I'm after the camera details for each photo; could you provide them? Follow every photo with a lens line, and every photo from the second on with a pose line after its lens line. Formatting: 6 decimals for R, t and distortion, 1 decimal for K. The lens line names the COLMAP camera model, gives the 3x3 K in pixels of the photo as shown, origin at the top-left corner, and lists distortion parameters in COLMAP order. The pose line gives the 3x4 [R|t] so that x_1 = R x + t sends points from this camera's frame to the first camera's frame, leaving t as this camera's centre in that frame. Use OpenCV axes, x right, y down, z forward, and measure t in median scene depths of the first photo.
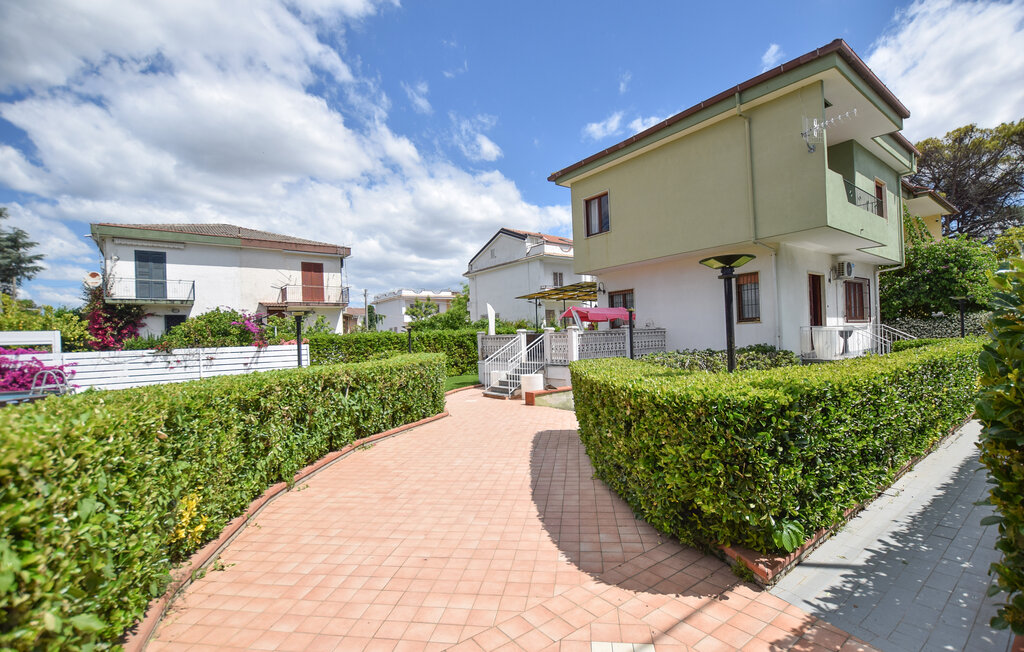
lens RADIAL K [[454.4, 0, 516.2], [0, 454.4, 343.4], [0, 0, 1]] dist [-0.032685, 0.002373]
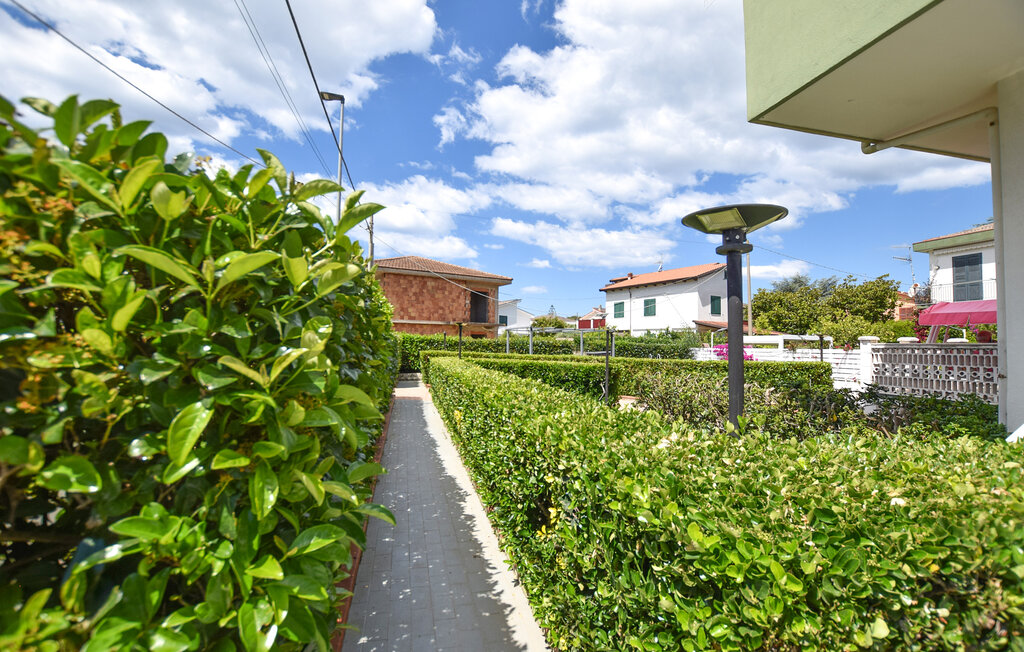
lens RADIAL K [[454.4, 0, 508.8], [0, 454.4, 325.7], [0, 0, 1]] dist [-0.032685, 0.002373]
pose [[-0.404276, -0.009864, -0.914584, 0.550036], [-0.011133, 0.999921, -0.005863, -0.025467], [0.914569, 0.007812, -0.404354, 0.444942]]
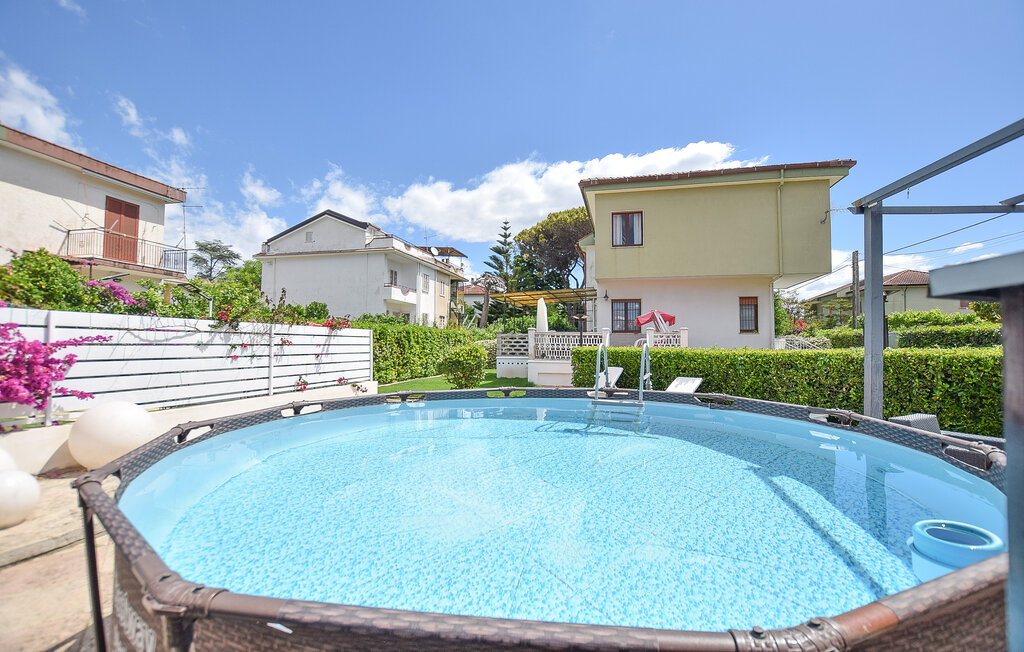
lens RADIAL K [[454.4, 0, 512.5], [0, 454.4, 327.2], [0, 0, 1]] dist [-0.032685, 0.002373]
pose [[0.771761, 0.067019, 0.632371, -0.513733], [-0.029126, 0.997113, -0.070128, 0.028230], [-0.635245, 0.035704, 0.771485, 0.239810]]
